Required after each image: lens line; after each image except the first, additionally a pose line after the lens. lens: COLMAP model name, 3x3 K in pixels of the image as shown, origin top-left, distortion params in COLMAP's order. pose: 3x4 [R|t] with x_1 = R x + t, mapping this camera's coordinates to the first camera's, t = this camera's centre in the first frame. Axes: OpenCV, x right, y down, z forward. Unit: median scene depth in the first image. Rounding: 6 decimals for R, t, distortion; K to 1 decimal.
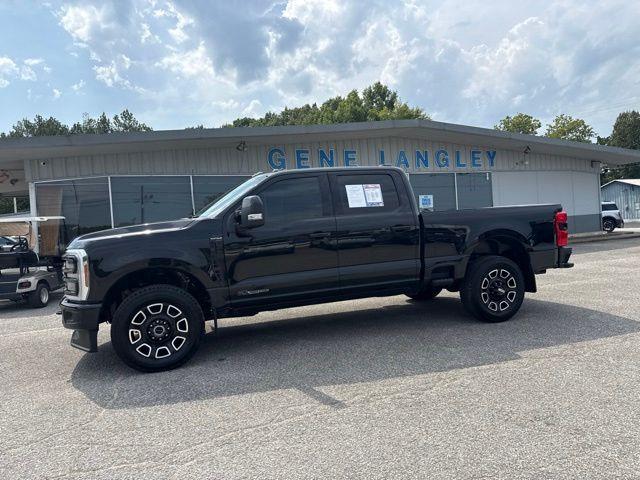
lens RADIAL K [[450.4, 0, 323.7], [0, 450.4, 238.2], [0, 0, 1]] dist [0.045822, -0.057153]
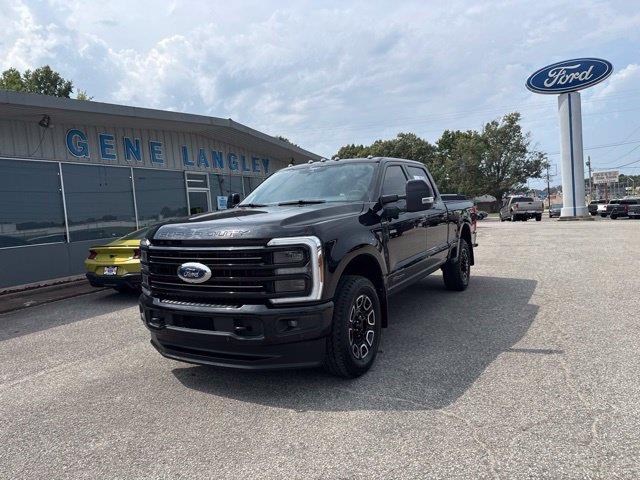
lens RADIAL K [[450.4, 0, 322.6], [0, 450.4, 241.5], [0, 0, 1]] dist [0.045822, -0.057153]
pose [[0.752804, -0.034707, 0.657329, -0.375104], [0.041704, 0.999118, 0.004993, 0.012299], [-0.656922, 0.023654, 0.753587, 0.149045]]
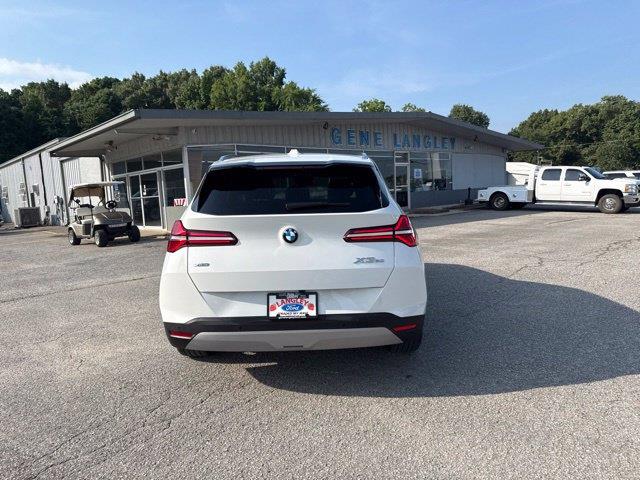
lens RADIAL K [[450.4, 0, 321.4], [0, 450.4, 245.3], [0, 0, 1]] dist [0.045822, -0.057153]
pose [[0.943689, -0.021404, 0.330142, -0.690711], [-0.002238, 0.997469, 0.071066, 0.049720], [-0.330827, -0.067803, 0.941252, -0.248110]]
